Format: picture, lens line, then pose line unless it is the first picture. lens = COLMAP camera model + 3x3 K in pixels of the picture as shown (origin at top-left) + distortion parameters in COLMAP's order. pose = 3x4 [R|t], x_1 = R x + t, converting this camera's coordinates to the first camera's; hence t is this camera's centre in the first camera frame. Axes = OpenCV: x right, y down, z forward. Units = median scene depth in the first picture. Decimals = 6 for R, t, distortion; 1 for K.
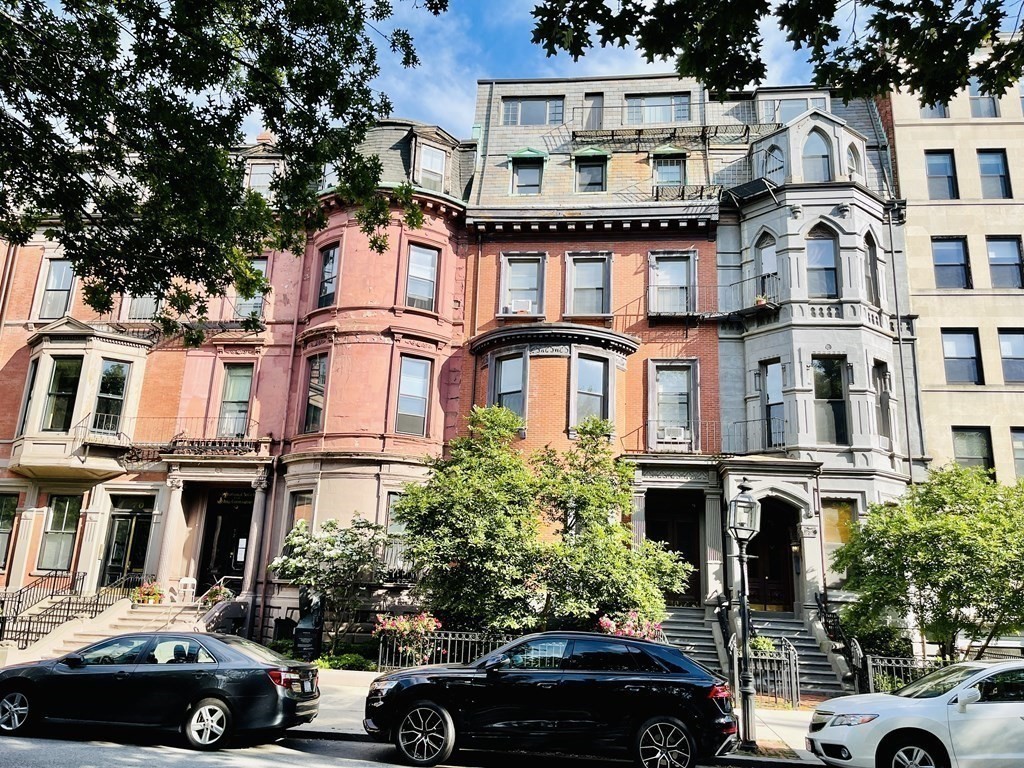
lens RADIAL K [[783.0, 0, 511.2], [0, 783.0, 383.5], [0, 0, 1]] dist [-0.008789, -0.012967]
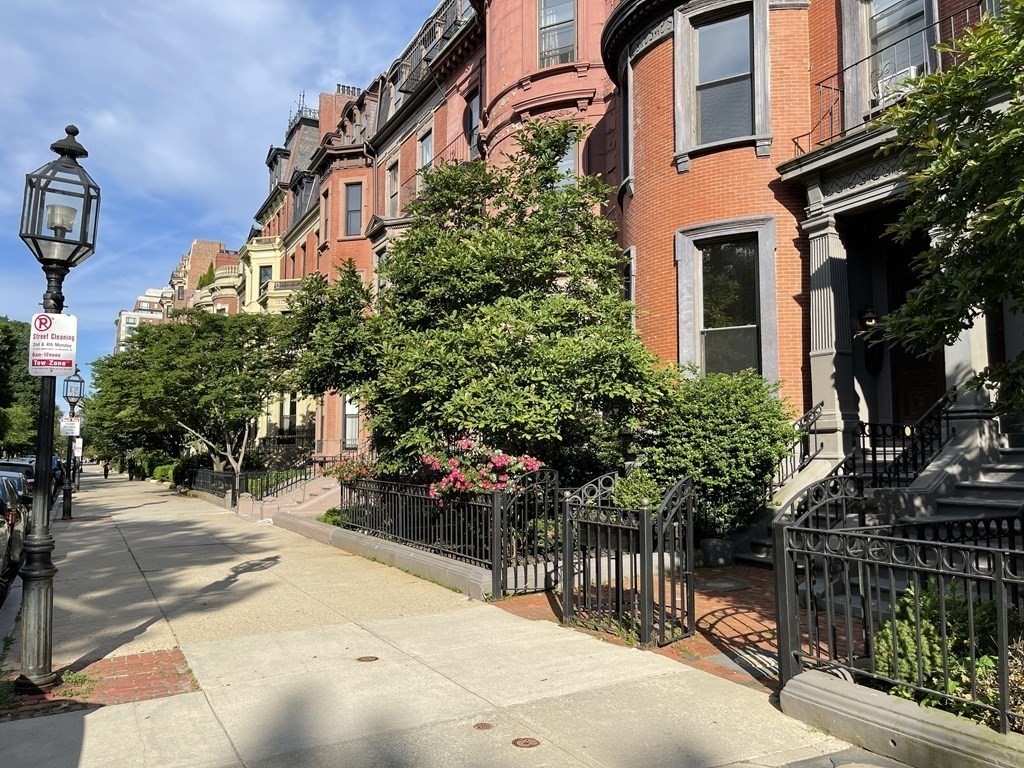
lens RADIAL K [[783.0, 0, 512.2], [0, 783.0, 386.8], [0, 0, 1]] dist [-0.008789, -0.012967]
pose [[0.572987, -0.113214, -0.811707, 0.489095], [0.239115, 0.970415, 0.033442, 0.187885], [0.783907, -0.213254, 0.583106, 0.535324]]
